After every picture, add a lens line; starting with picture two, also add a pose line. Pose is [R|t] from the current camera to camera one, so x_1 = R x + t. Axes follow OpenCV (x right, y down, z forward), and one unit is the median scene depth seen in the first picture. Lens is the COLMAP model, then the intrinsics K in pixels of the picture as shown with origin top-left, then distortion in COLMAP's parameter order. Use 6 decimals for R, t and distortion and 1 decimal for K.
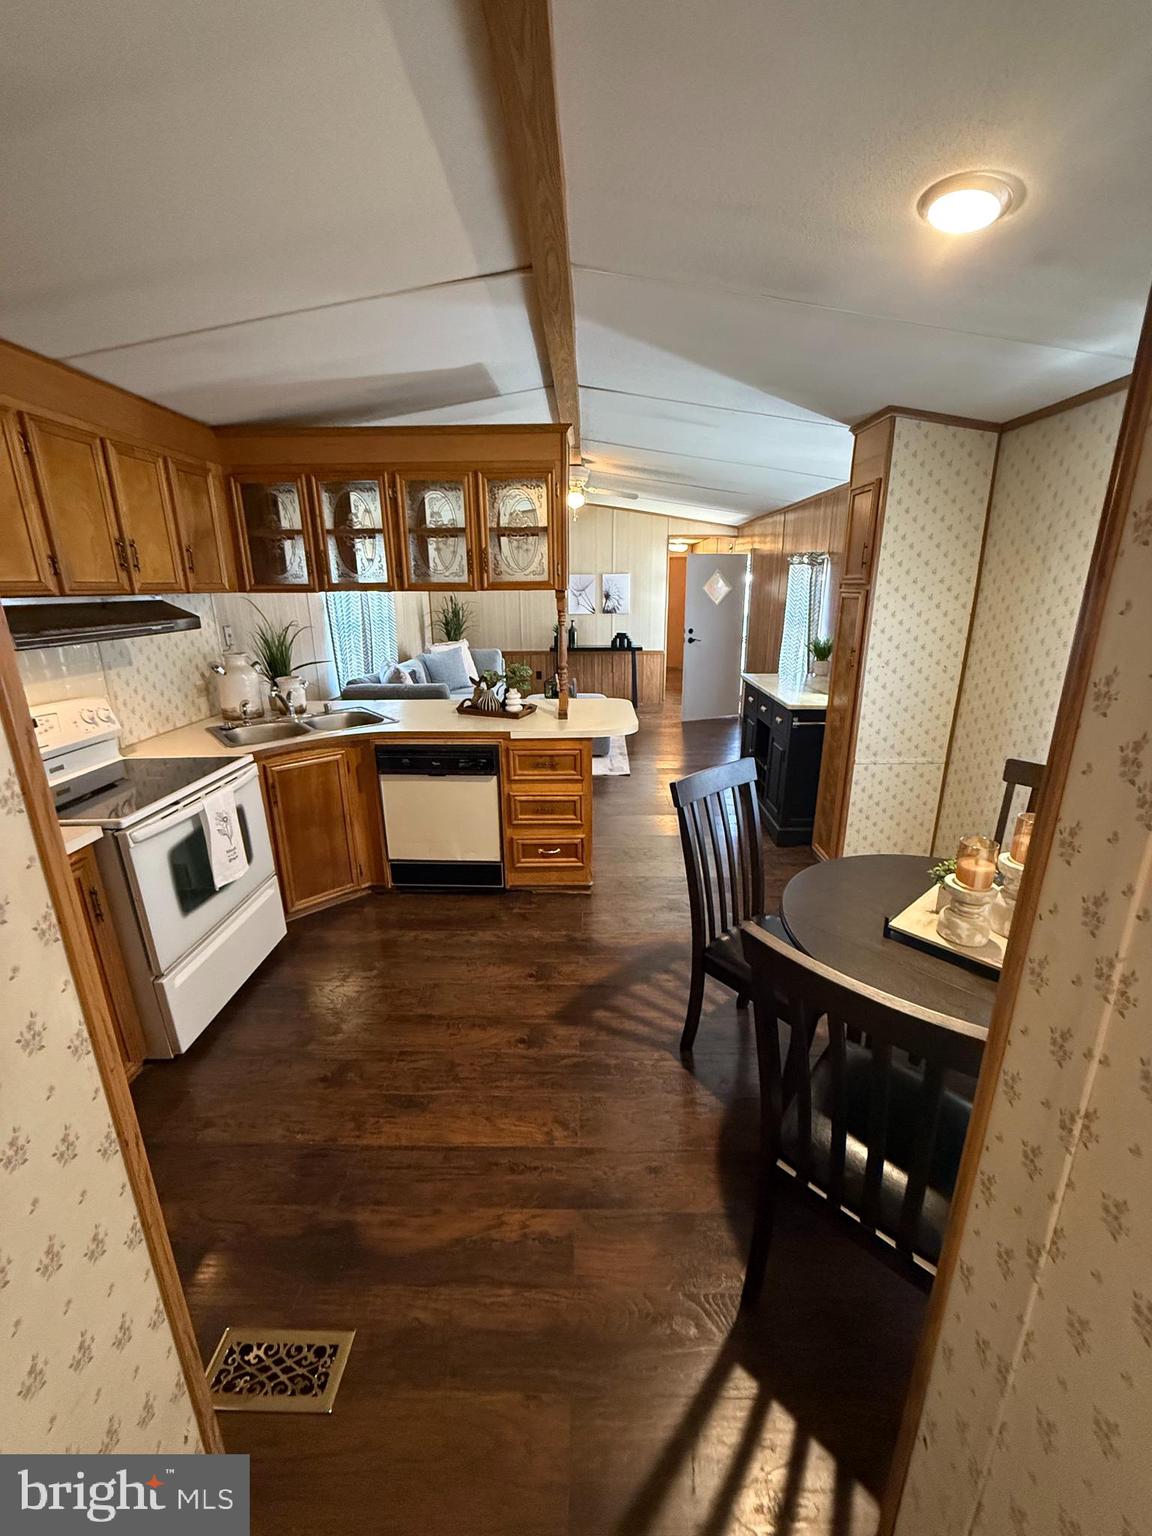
lens RADIAL K [[618.6, 0, 580.5], [0, 618.6, 768.2], [0, 0, 1]] dist [0.000774, 0.000669]
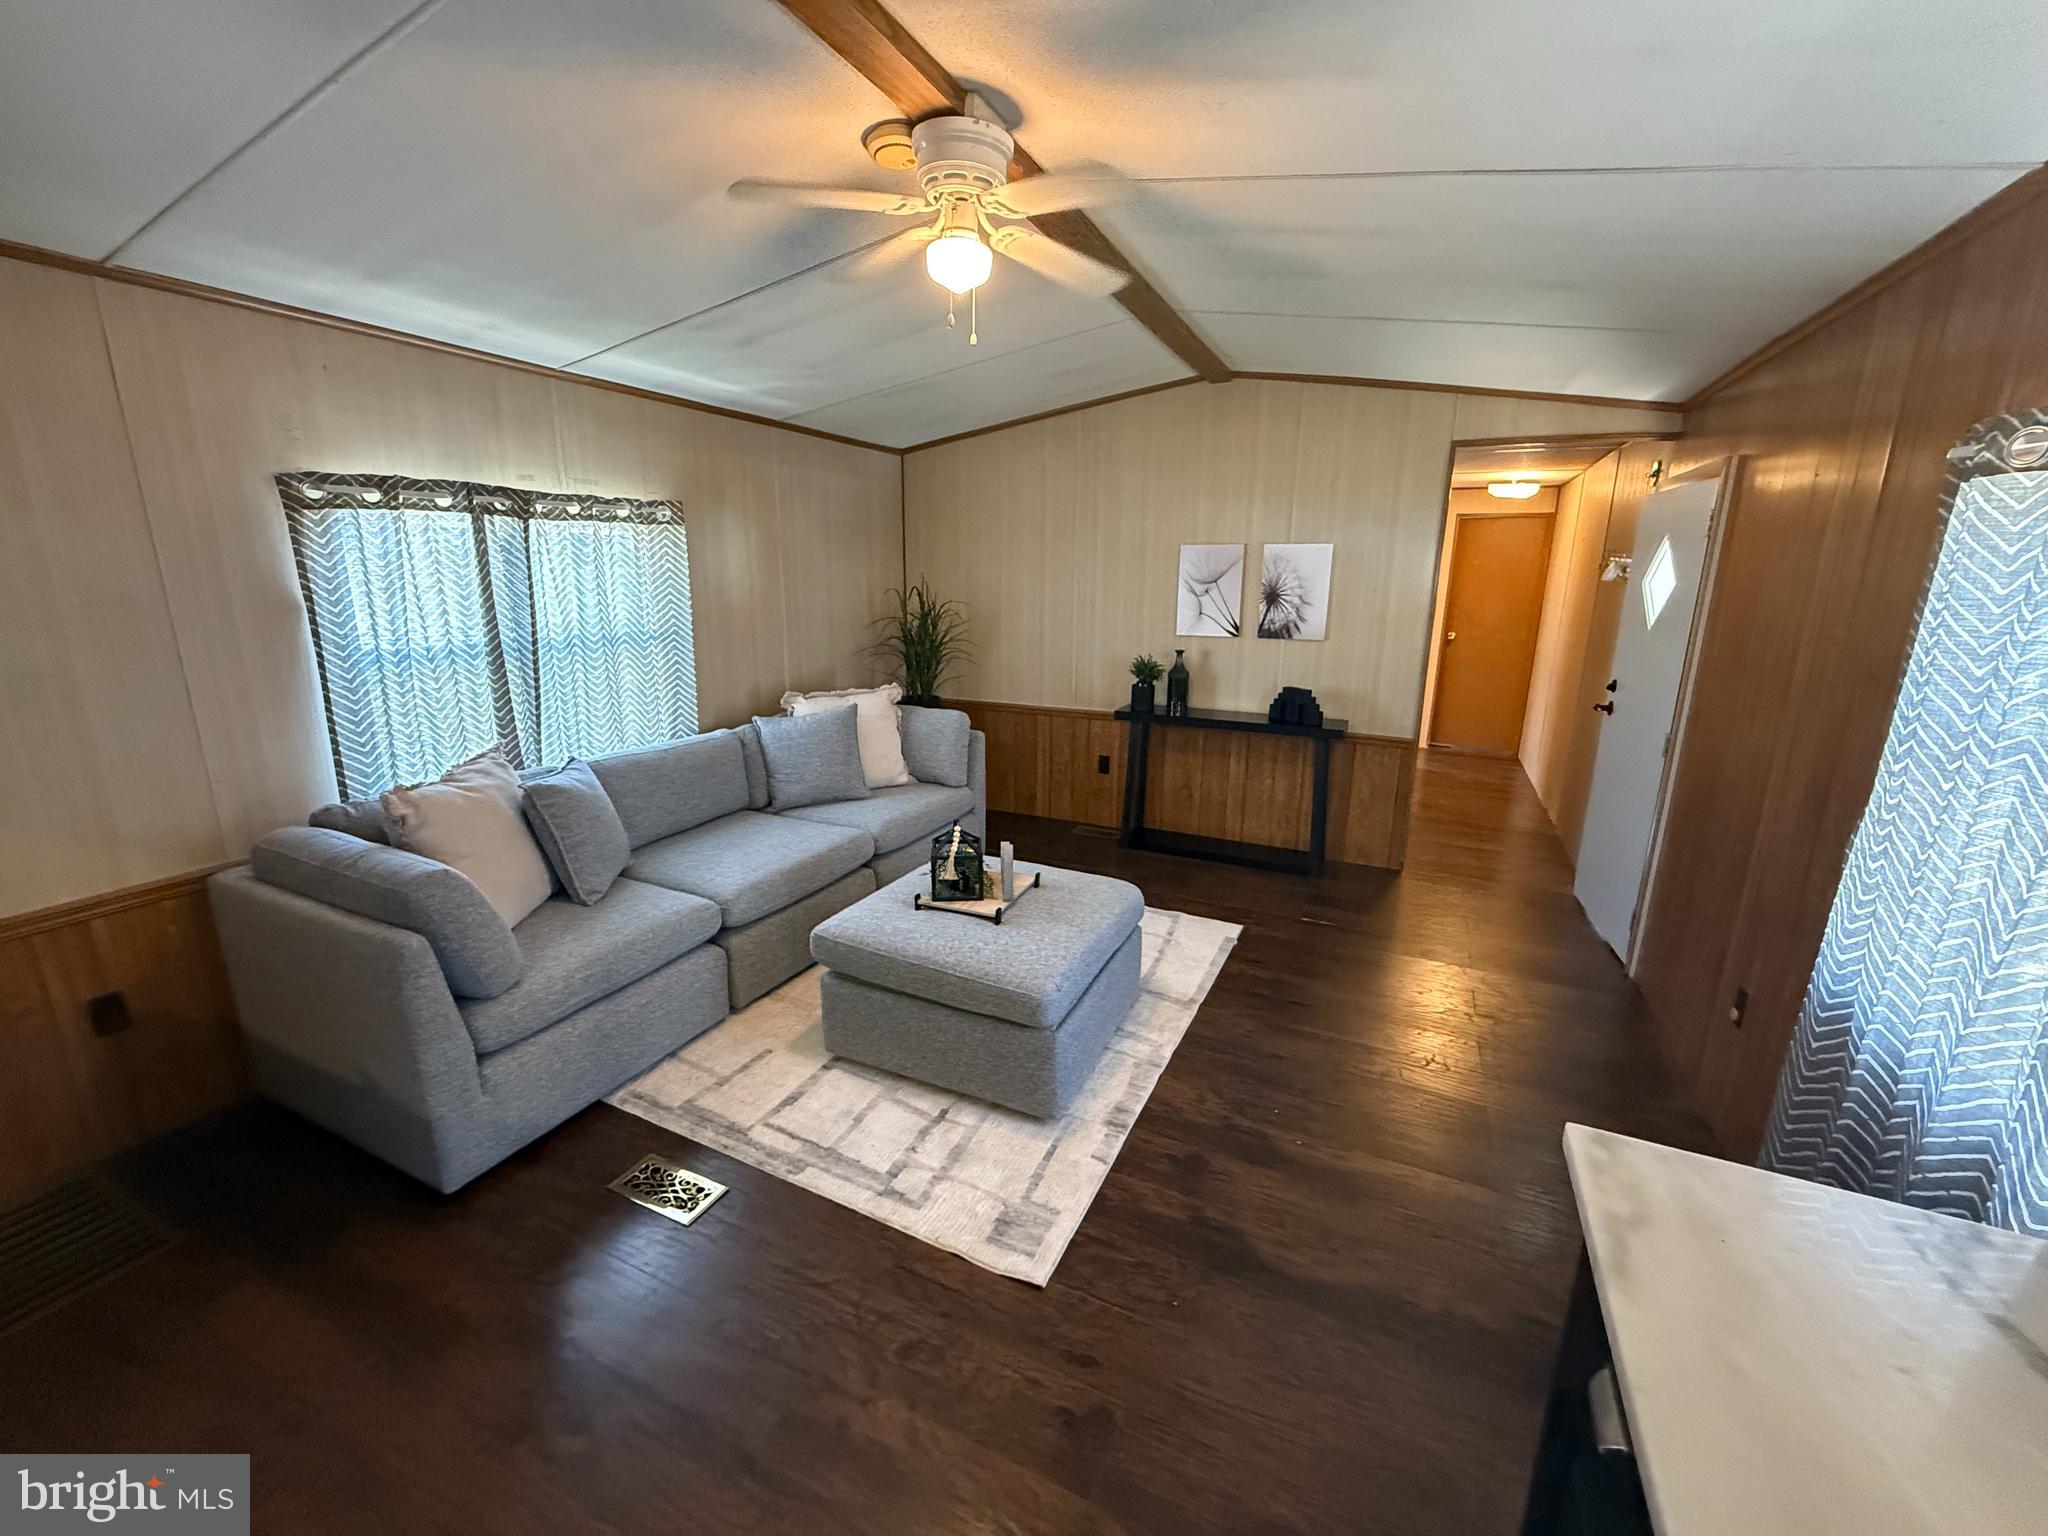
lens RADIAL K [[824.7, 0, 1026.9], [0, 824.7, 761.1], [0, 0, 1]] dist [0.000774, 0.000669]
pose [[0.910804, 0.113839, -0.396833, 0.322503], [-0.137161, 0.990070, -0.030789, -0.341509], [0.389387, 0.082472, 0.917374, 1.155063]]
